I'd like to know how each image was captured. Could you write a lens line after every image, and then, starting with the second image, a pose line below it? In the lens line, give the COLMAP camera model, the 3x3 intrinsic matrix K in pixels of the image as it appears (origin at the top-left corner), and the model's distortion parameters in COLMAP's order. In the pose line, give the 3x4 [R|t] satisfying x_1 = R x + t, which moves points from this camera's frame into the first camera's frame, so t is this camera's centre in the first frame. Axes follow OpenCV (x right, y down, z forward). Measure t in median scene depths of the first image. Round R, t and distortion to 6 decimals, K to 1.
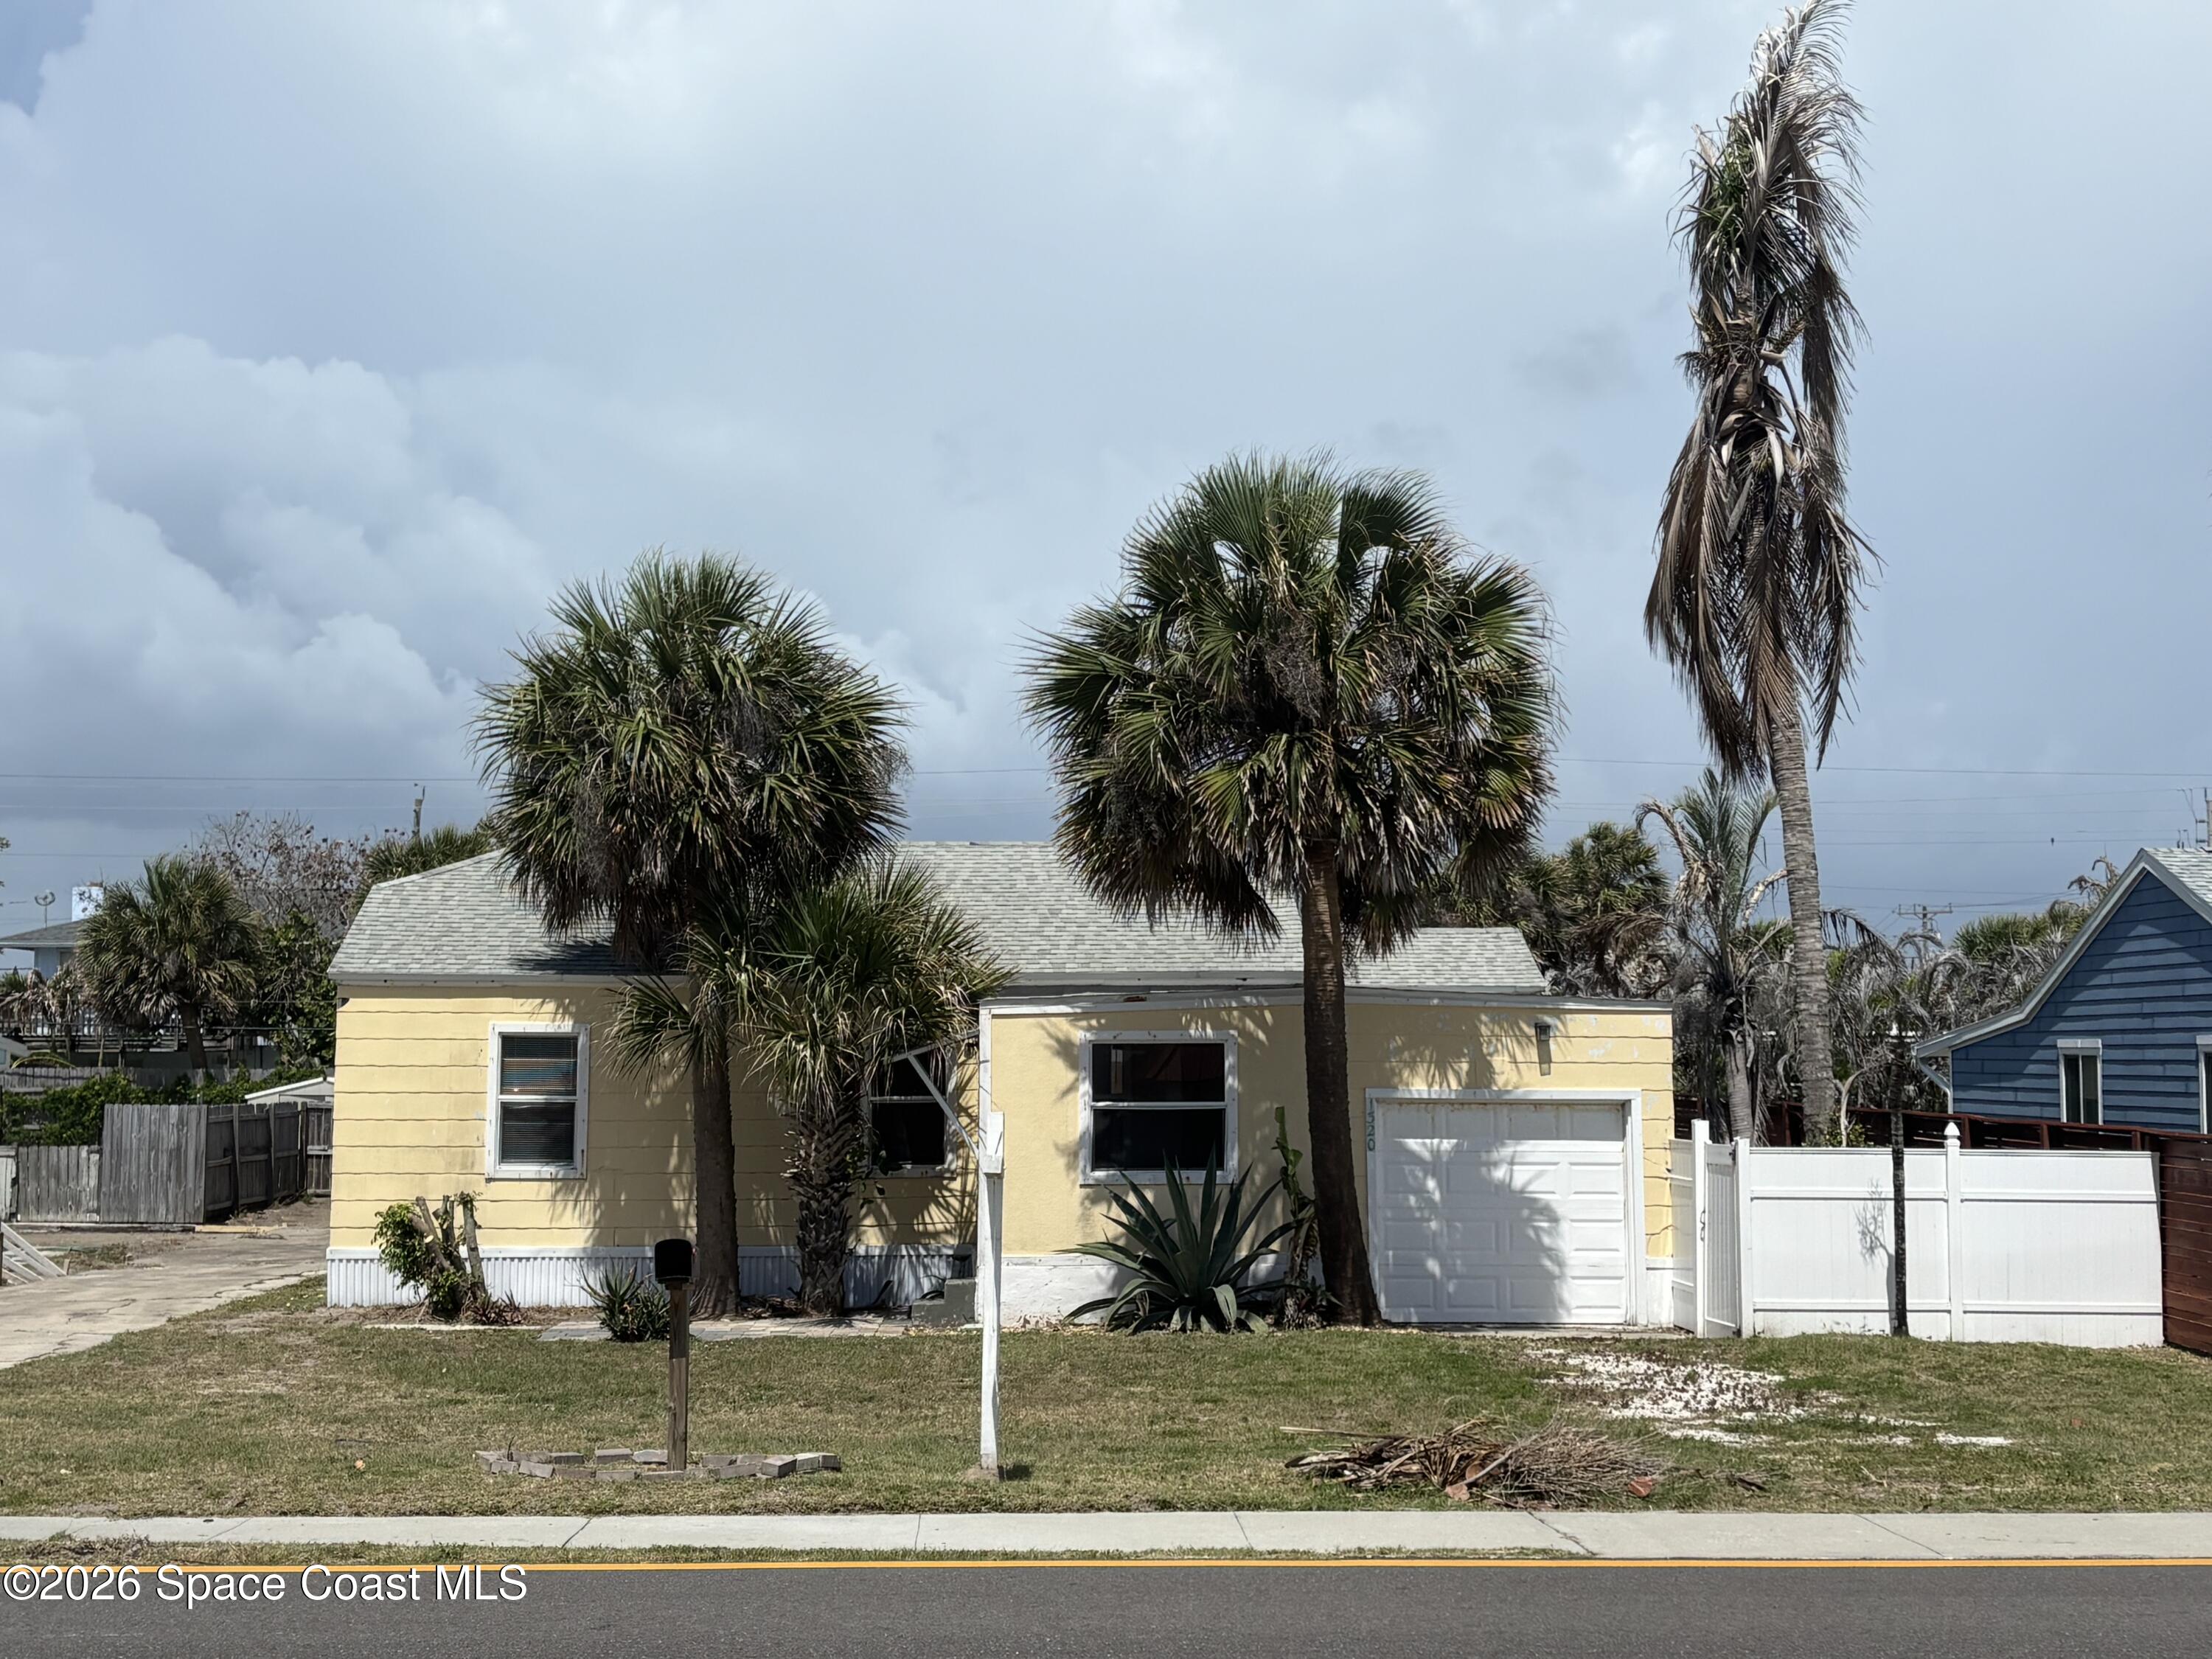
lens RADIAL K [[3054.4, 0, 1103.6], [0, 3054.4, 820.1], [0, 0, 1]] dist [0.121460, 0.000000]
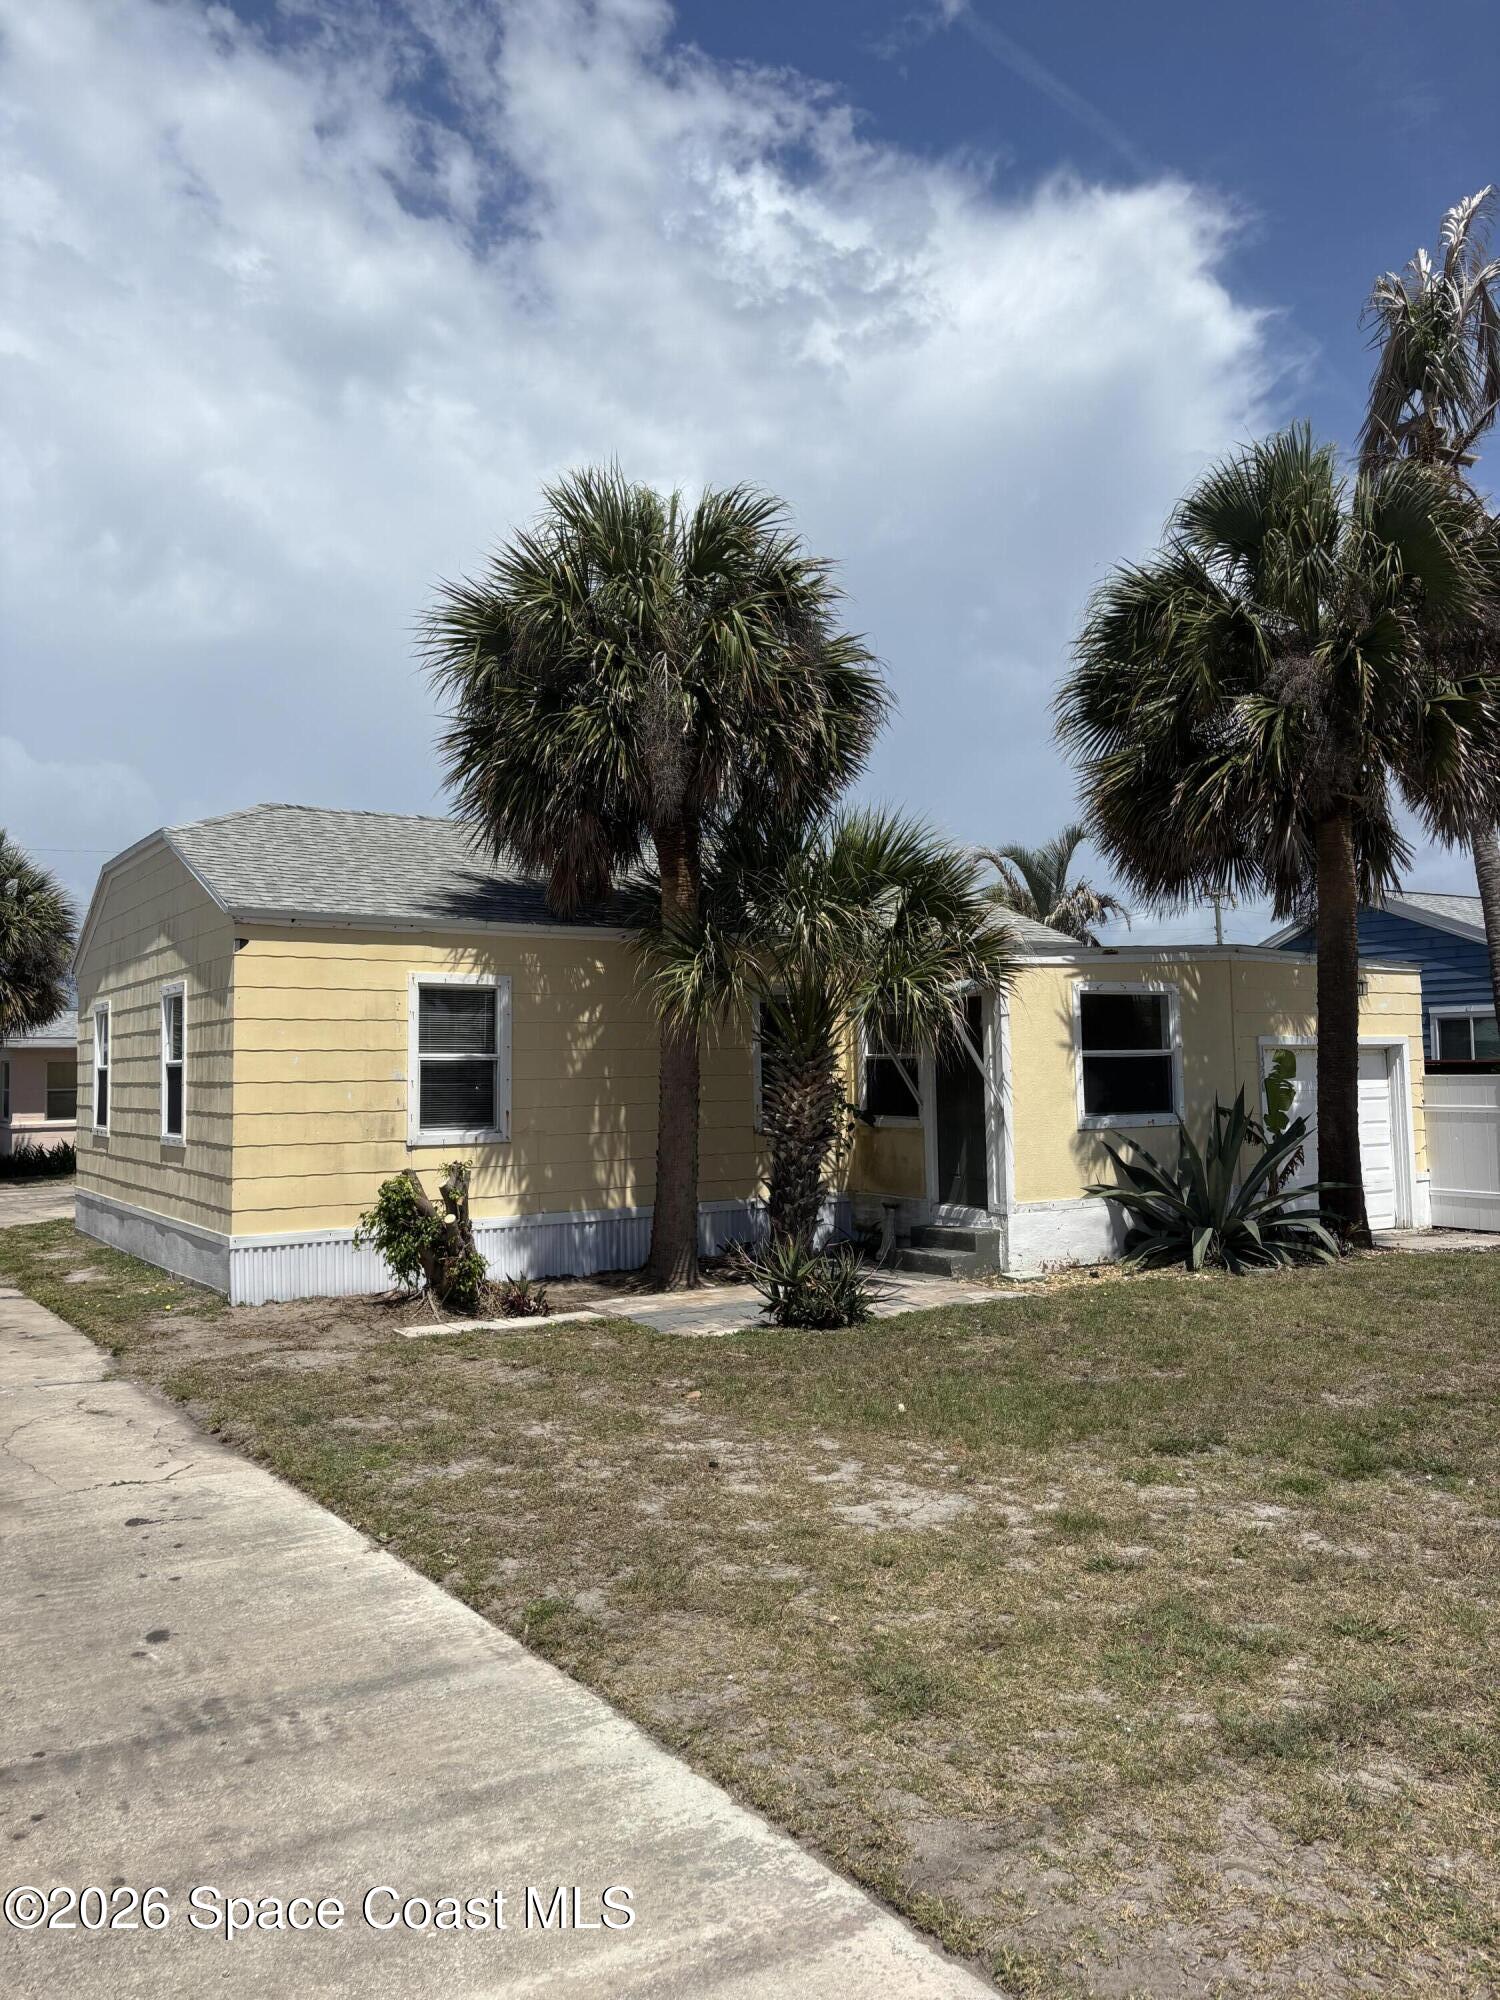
lens RADIAL K [[1500.7, 0, 719.1], [0, 1500.7, 980.2], [0, 0, 1]] dist [0.032902, -0.029094]
pose [[0.863740, 0.017287, 0.503641, -0.342357], [-0.023987, 0.999689, 0.006825, 0.063160], [-0.503366, -0.017976, 0.863886, 0.578978]]
